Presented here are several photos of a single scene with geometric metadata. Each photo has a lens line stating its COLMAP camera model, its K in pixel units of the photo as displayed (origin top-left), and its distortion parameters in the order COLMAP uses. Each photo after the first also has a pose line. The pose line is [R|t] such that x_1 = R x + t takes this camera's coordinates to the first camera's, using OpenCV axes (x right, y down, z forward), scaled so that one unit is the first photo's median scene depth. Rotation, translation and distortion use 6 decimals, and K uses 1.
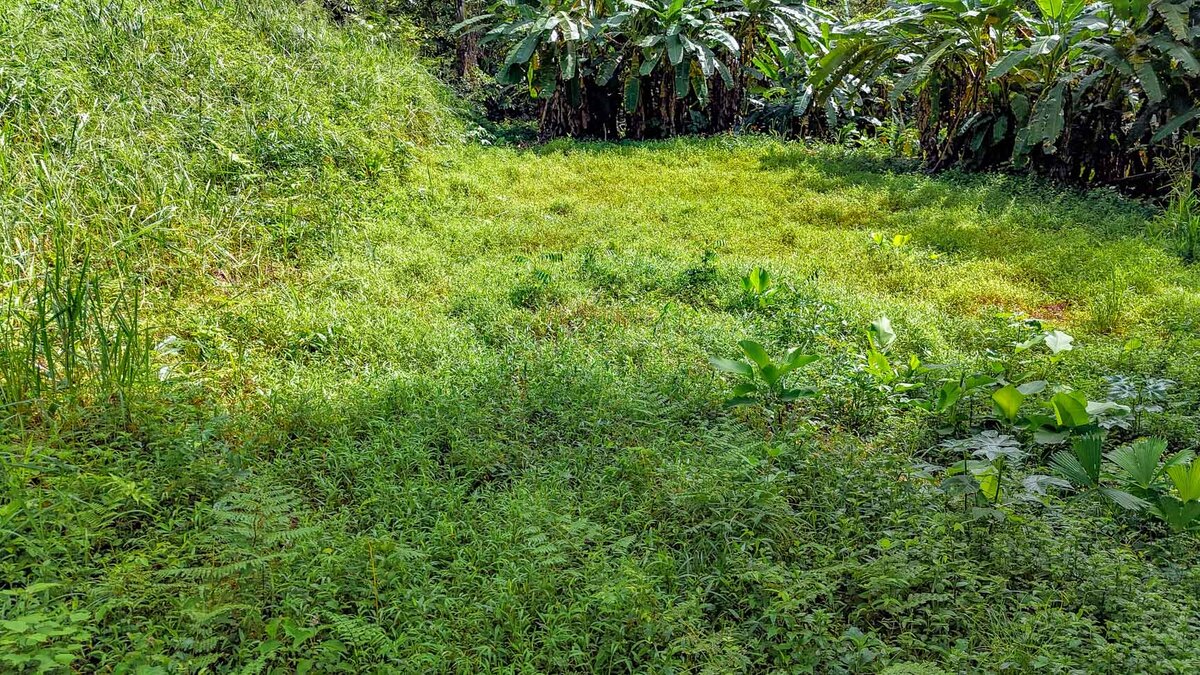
lens RADIAL K [[881.6, 0, 591.8], [0, 881.6, 353.2], [0, 0, 1]] dist [0.062123, -0.066019]
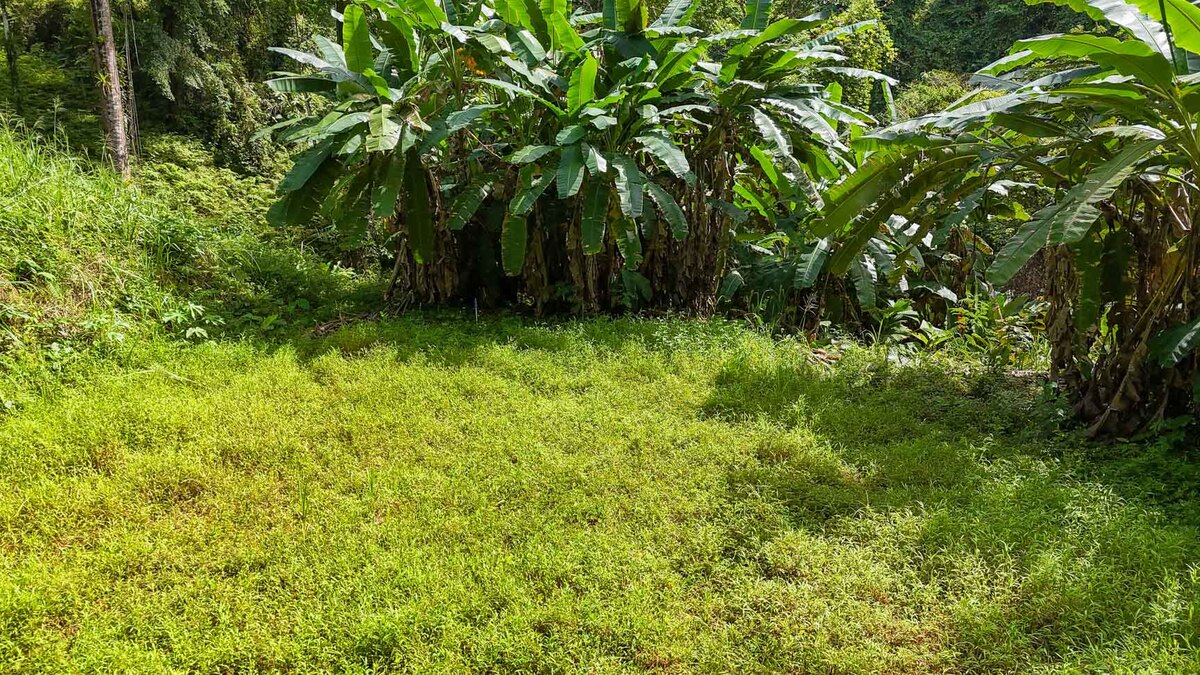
lens RADIAL K [[881.6, 0, 593.2], [0, 881.6, 356.5], [0, 0, 1]] dist [0.062123, -0.066019]
pose [[0.997902, 0.018876, -0.061936, 0.157619], [-0.026879, 0.991013, -0.131038, -0.171994], [0.058906, 0.132427, 0.989441, 0.523339]]
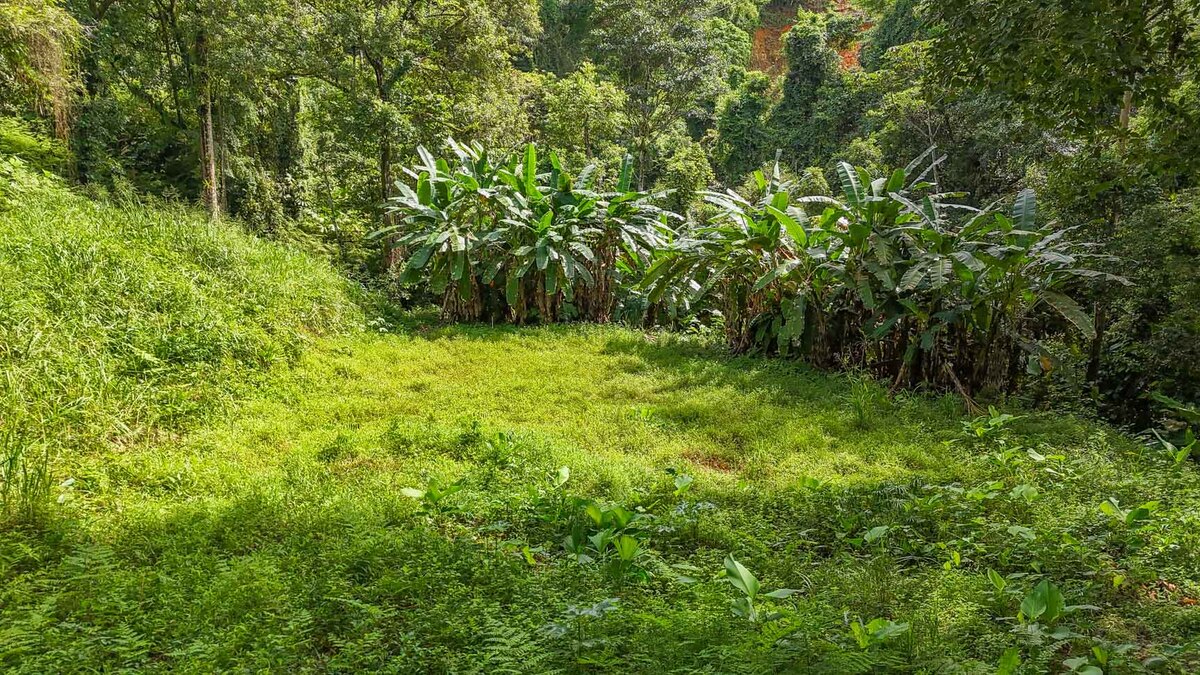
lens RADIAL K [[881.6, 0, 596.6], [0, 881.6, 335.3], [0, 0, 1]] dist [0.062123, -0.066019]
pose [[0.999069, 0.002376, 0.043076, 0.128729], [0.006456, 0.979007, -0.203727, 0.019762], [-0.042655, 0.203815, 0.978080, -0.214291]]
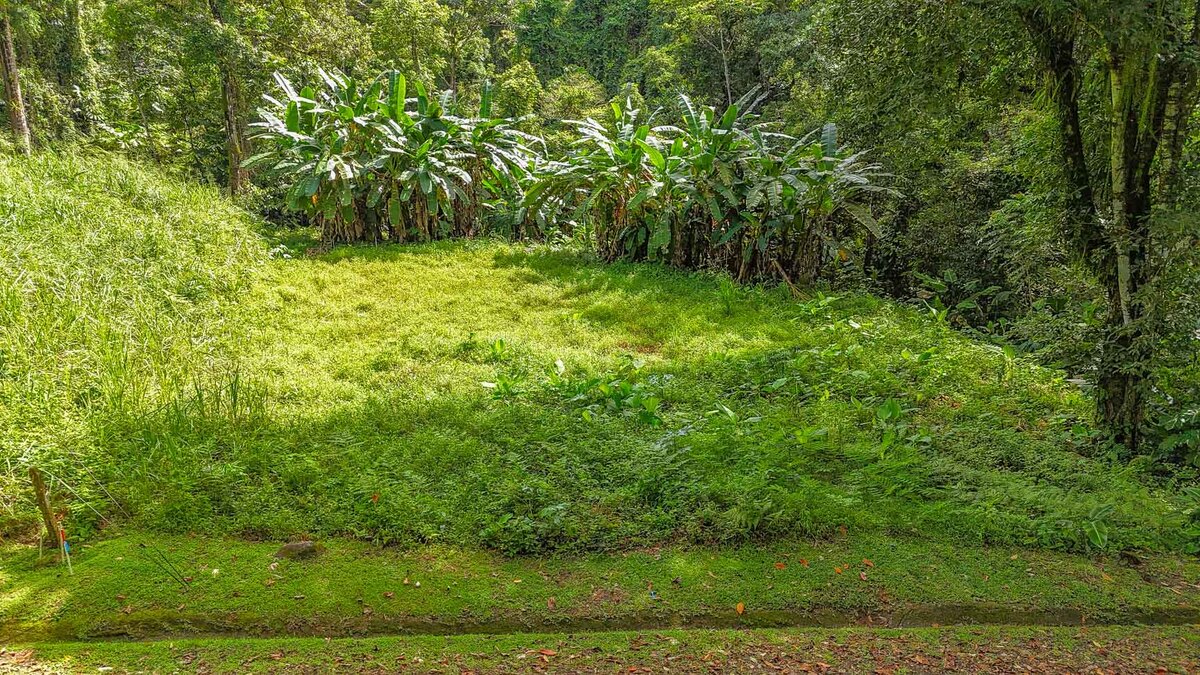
lens RADIAL K [[881.6, 0, 603.2], [0, 881.6, 340.9], [0, 0, 1]] dist [0.062123, -0.066019]
pose [[0.953220, -0.084215, 0.290309, -0.069936], [0.107347, 0.992116, -0.064670, 0.025112], [-0.282574, 0.092808, 0.954745, -0.412877]]
